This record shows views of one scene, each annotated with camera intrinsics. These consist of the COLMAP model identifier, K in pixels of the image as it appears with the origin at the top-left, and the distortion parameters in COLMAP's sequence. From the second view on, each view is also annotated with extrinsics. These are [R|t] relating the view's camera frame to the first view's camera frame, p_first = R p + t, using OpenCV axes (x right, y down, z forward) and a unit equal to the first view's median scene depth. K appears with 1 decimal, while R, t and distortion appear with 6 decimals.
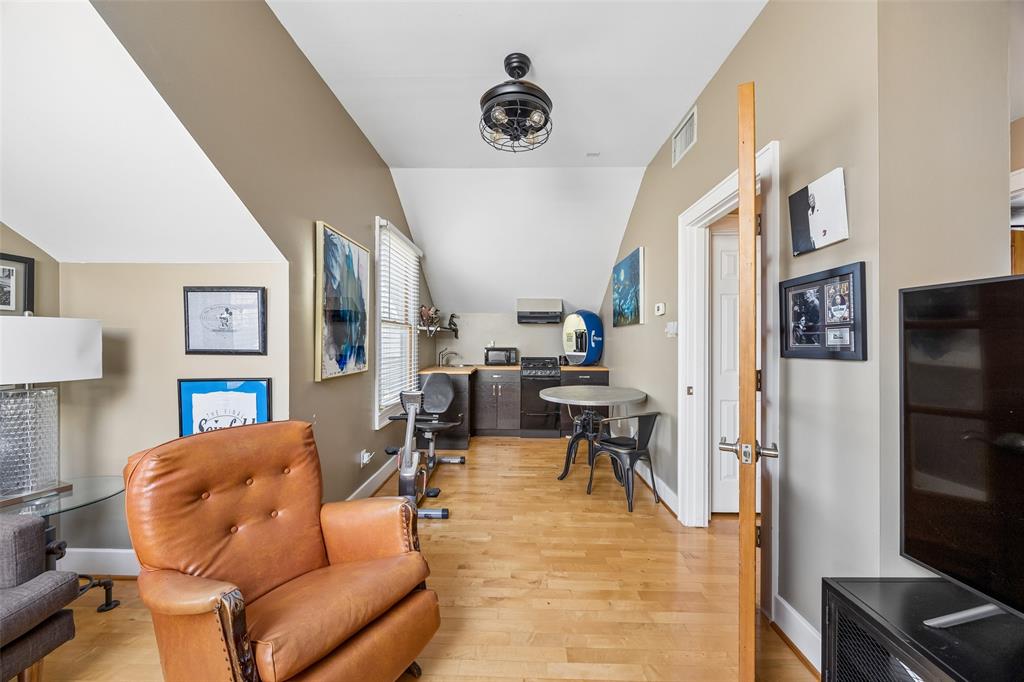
lens RADIAL K [[392.1, 0, 512.1], [0, 392.1, 340.5], [0, 0, 1]] dist [-0.001684, -0.000676]
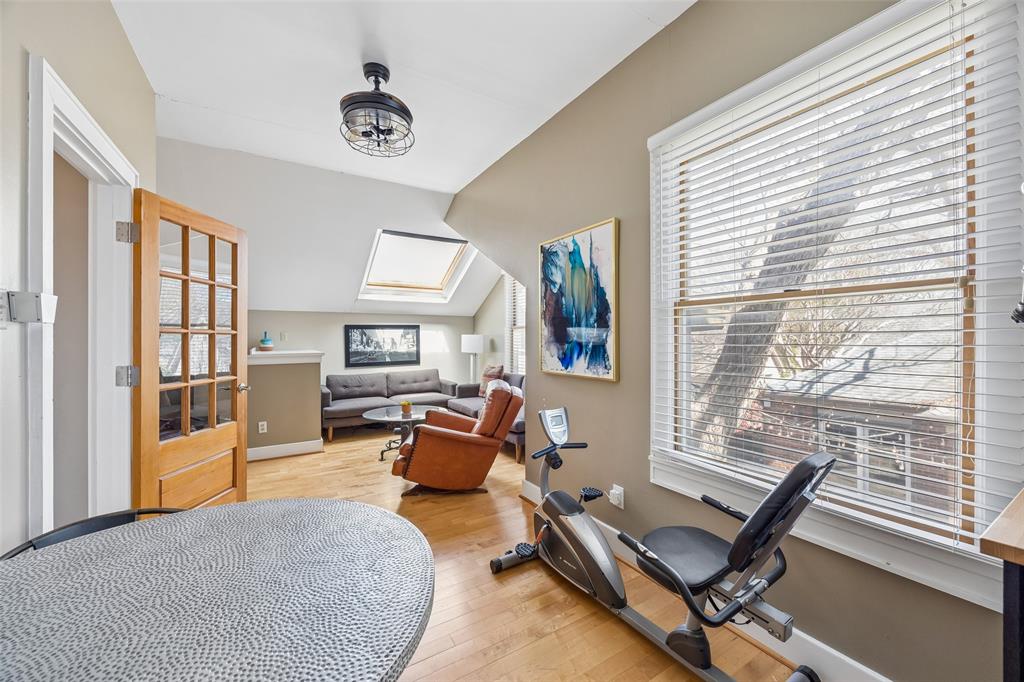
lens RADIAL K [[392.1, 0, 512.7], [0, 392.1, 339.4], [0, 0, 1]] dist [-0.001684, -0.000676]
pose [[-0.840799, 0.004148, -0.541331, 0.232680], [0.004107, 0.999991, 0.001283, -0.002774], [0.541331, -0.001145, -0.840809, 1.786813]]
